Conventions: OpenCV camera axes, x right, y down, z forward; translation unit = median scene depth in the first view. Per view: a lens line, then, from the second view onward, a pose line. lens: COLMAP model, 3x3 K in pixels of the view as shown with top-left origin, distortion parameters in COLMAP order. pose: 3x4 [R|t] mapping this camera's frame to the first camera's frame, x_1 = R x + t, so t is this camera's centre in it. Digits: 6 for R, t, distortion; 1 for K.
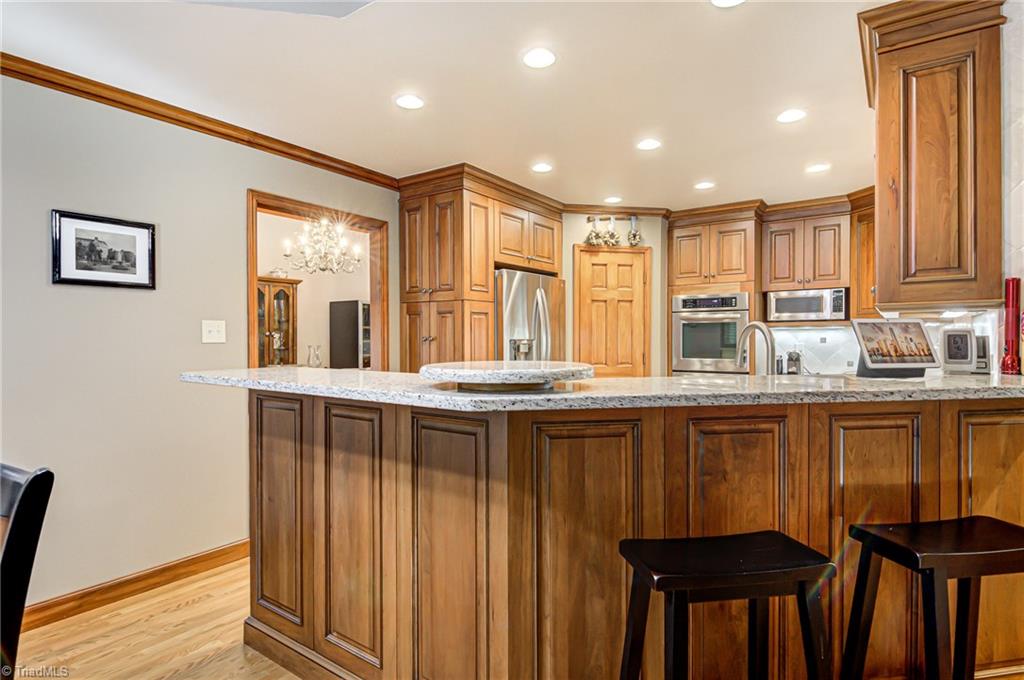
lens RADIAL K [[538.7, 0, 511.4], [0, 538.7, 345.8], [0, 0, 1]] dist [0.021215, -0.018598]
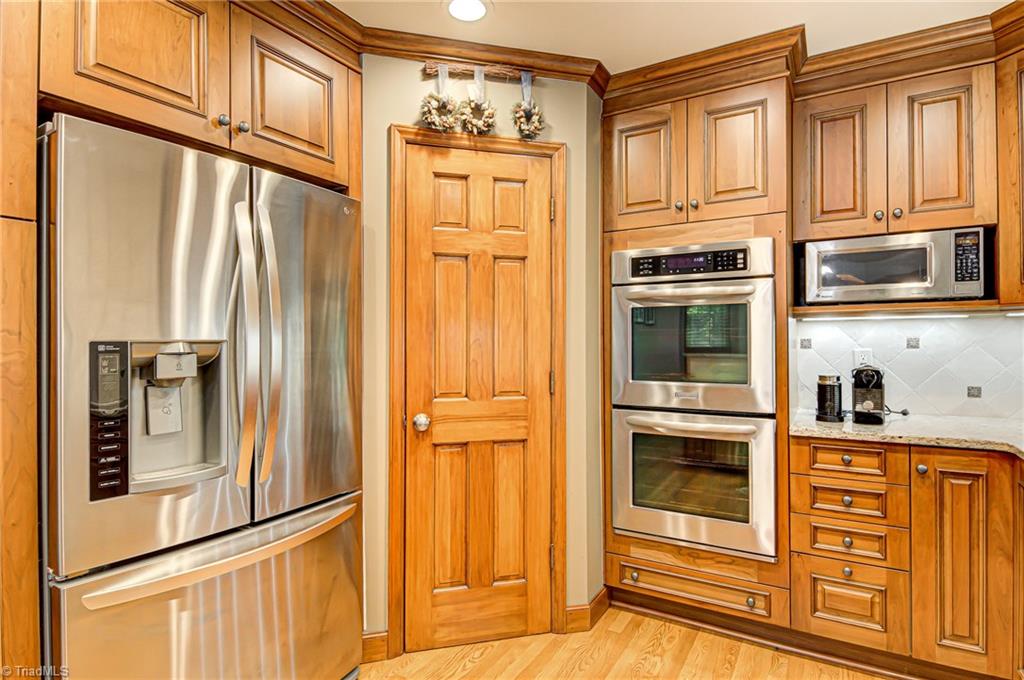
lens RADIAL K [[538.7, 0, 510.8], [0, 538.7, 338.0], [0, 0, 1]] dist [0.021215, -0.018598]
pose [[0.996913, 0.000591, 0.078509, 0.178705], [0.000827, 0.999837, -0.018029, -0.006395], [-0.078507, 0.018038, 0.996750, 0.551662]]
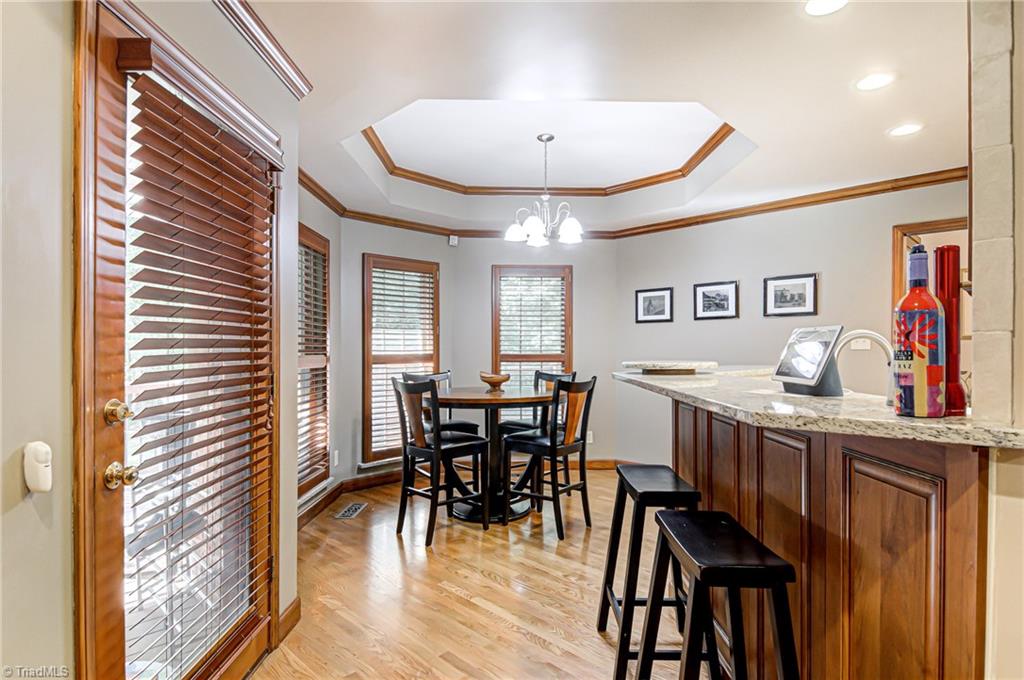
lens RADIAL K [[538.7, 0, 515.9], [0, 538.7, 346.6], [0, 0, 1]] dist [0.021215, -0.018598]
pose [[-0.166971, 0.003262, -0.985956, 0.569184], [-0.013744, 0.999890, 0.005636, -0.005980], [0.985866, 0.014492, -0.166908, 0.233691]]
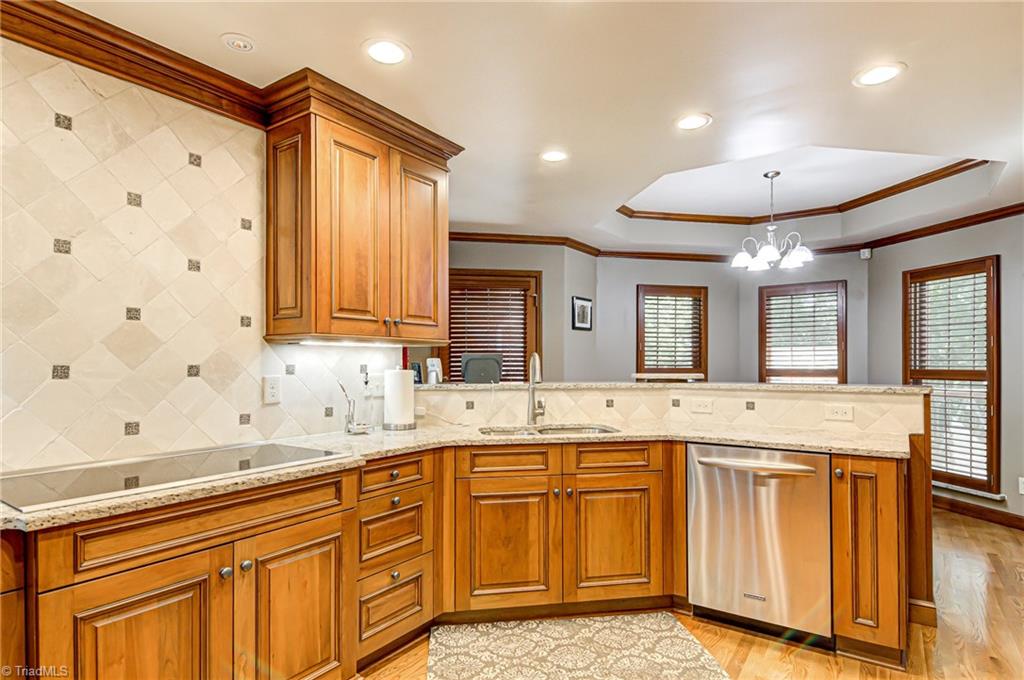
lens RADIAL K [[538.7, 0, 521.4], [0, 538.7, 360.2], [0, 0, 1]] dist [0.021215, -0.018598]
pose [[-0.999707, 0.005592, -0.023555, 0.210627], [0.005405, 0.999953, 0.007997, -0.013874], [0.023598, 0.007867, -0.999691, 1.013717]]
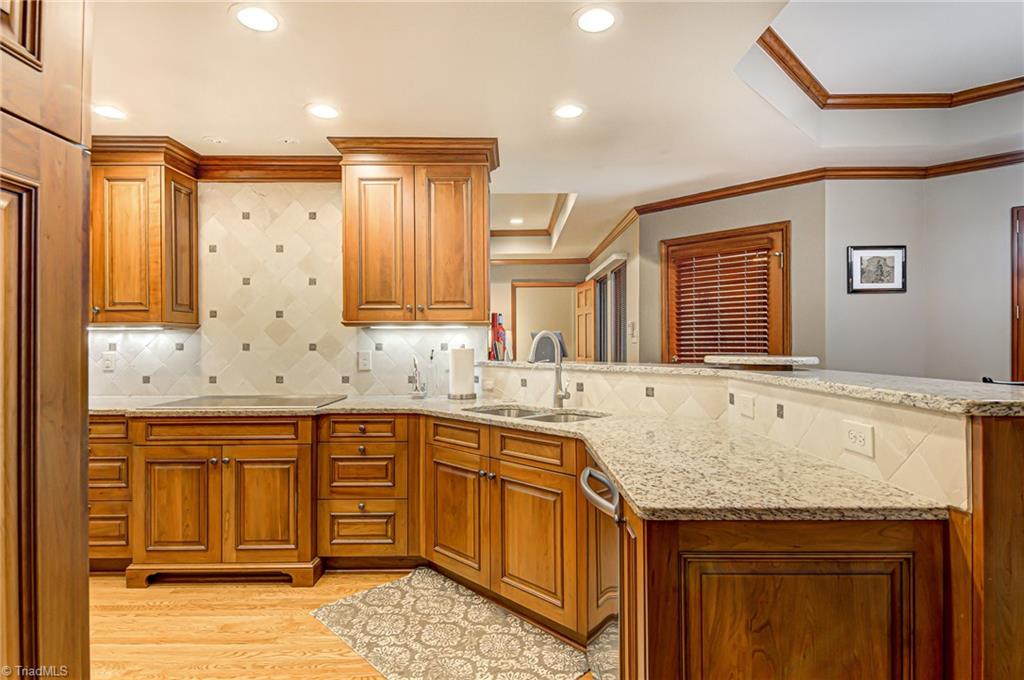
lens RADIAL K [[538.7, 0, 521.5], [0, 538.7, 342.9], [0, 0, 1]] dist [0.021215, -0.018598]
pose [[-0.590665, 0.006656, 0.806889, -0.271925], [0.016788, 0.999851, 0.004042, -0.006885], [-0.806742, 0.015934, -0.590689, 0.761986]]
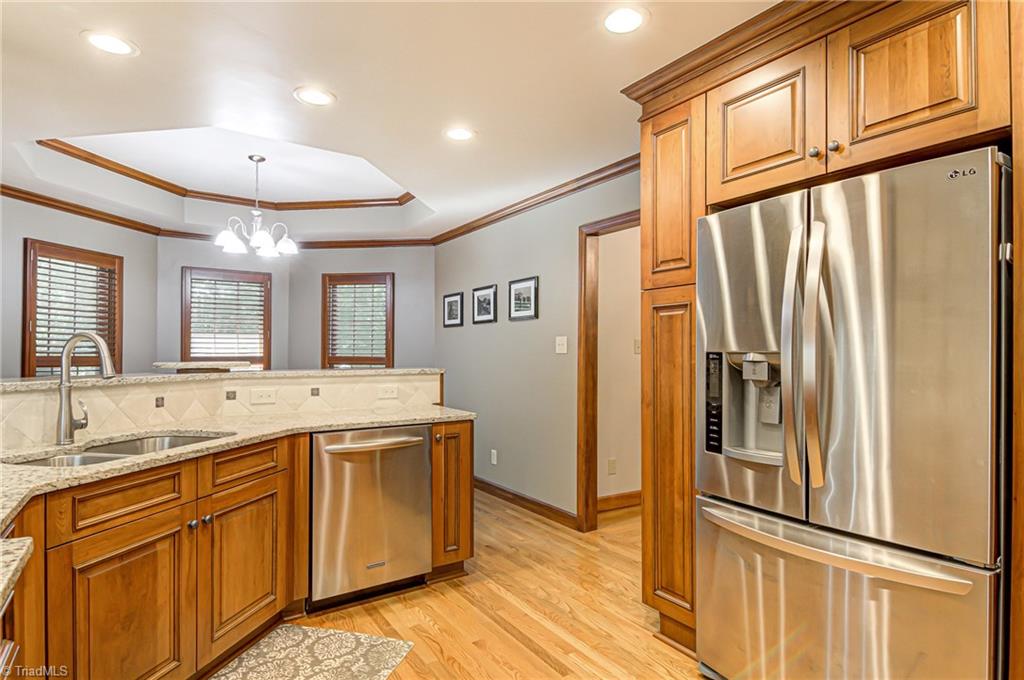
lens RADIAL K [[538.7, 0, 516.6], [0, 538.7, 349.3], [0, 0, 1]] dist [0.021215, -0.018598]
pose [[-0.352784, -0.002341, -0.935702, 0.445464], [-0.015278, 0.999878, 0.003259, -0.010816], [0.935580, 0.015446, -0.352777, 0.840083]]
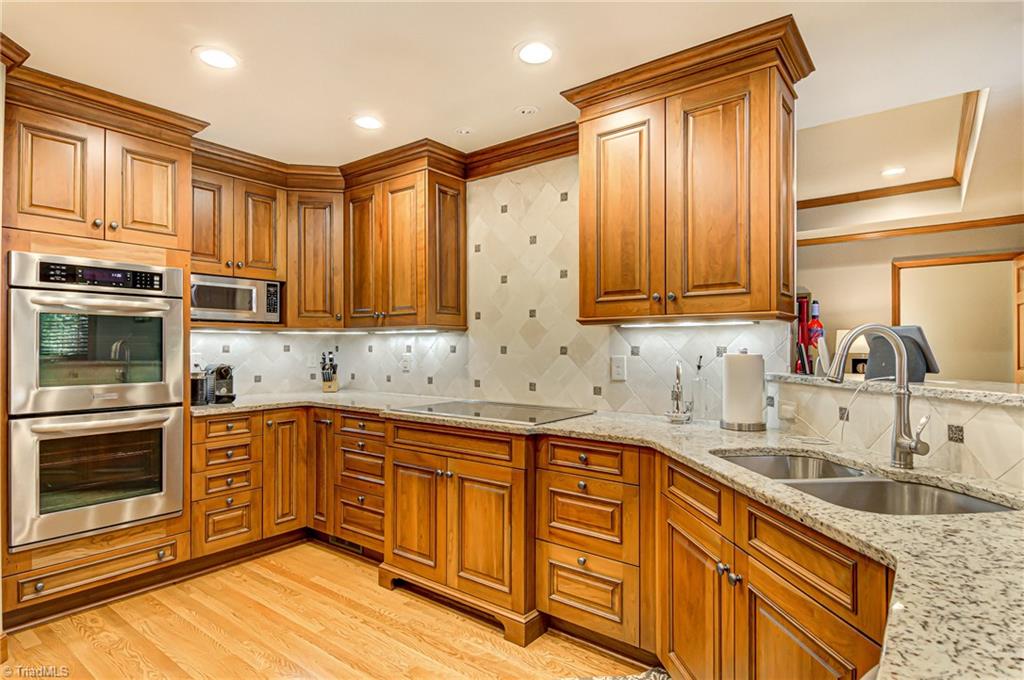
lens RADIAL K [[538.7, 0, 516.2], [0, 538.7, 345.4], [0, 0, 1]] dist [0.021215, -0.018598]
pose [[0.039506, 0.007894, 0.999188, -0.142312], [0.012193, 0.999891, -0.008381, -0.004432], [-0.999145, 0.012514, 0.039405, 0.591924]]
